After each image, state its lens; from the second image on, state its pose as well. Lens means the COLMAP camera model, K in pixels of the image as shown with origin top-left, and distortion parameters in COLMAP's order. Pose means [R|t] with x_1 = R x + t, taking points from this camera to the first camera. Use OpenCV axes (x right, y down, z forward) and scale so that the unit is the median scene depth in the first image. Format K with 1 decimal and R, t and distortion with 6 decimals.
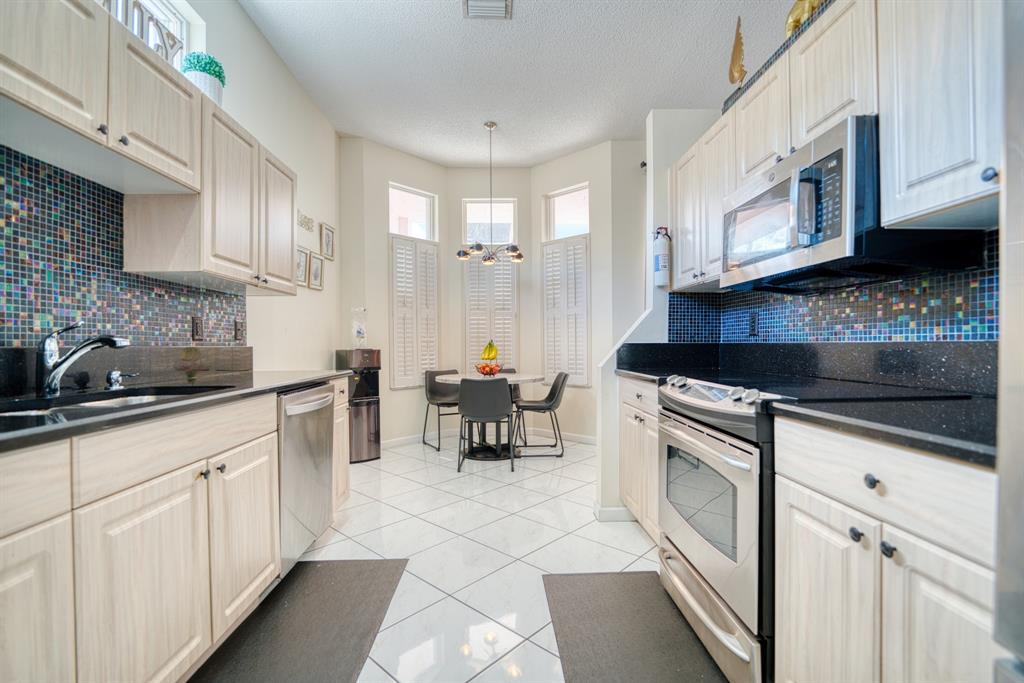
lens RADIAL K [[466.1, 0, 512.0], [0, 466.1, 341.5], [0, 0, 1]] dist [-0.016463, -0.000078]
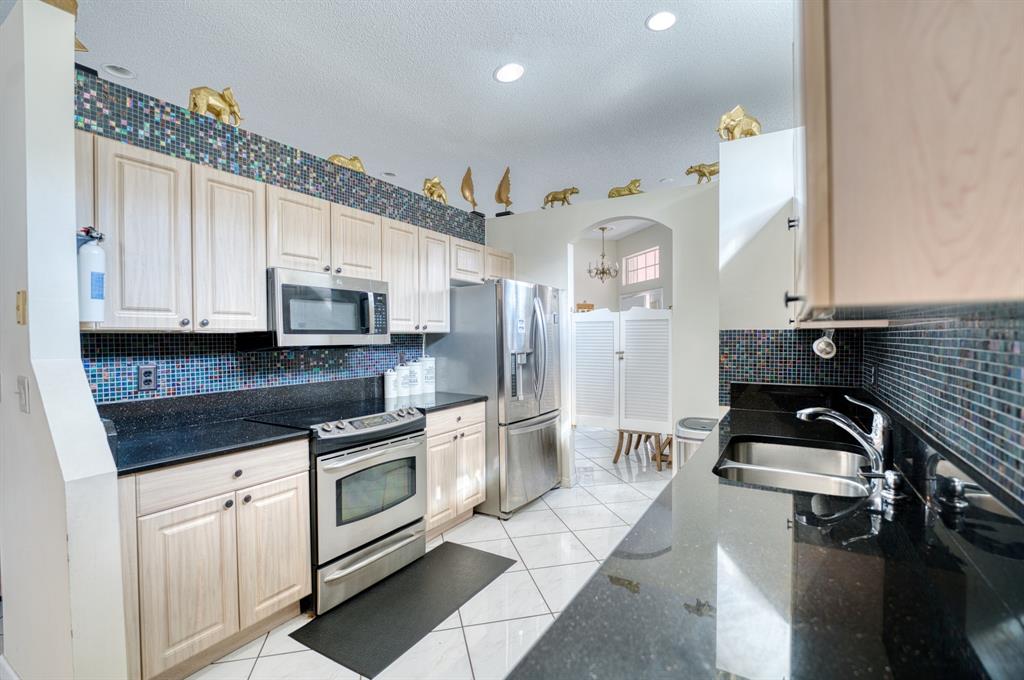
lens RADIAL K [[470.6, 0, 512.0], [0, 470.6, 340.0], [0, 0, 1]] dist [-0.000271, -0.000008]
pose [[-0.834493, 0.007232, 0.550972, -0.602685], [0.007685, 0.999969, -0.001485, -0.112175], [-0.550966, 0.002995, -0.834523, 1.495575]]
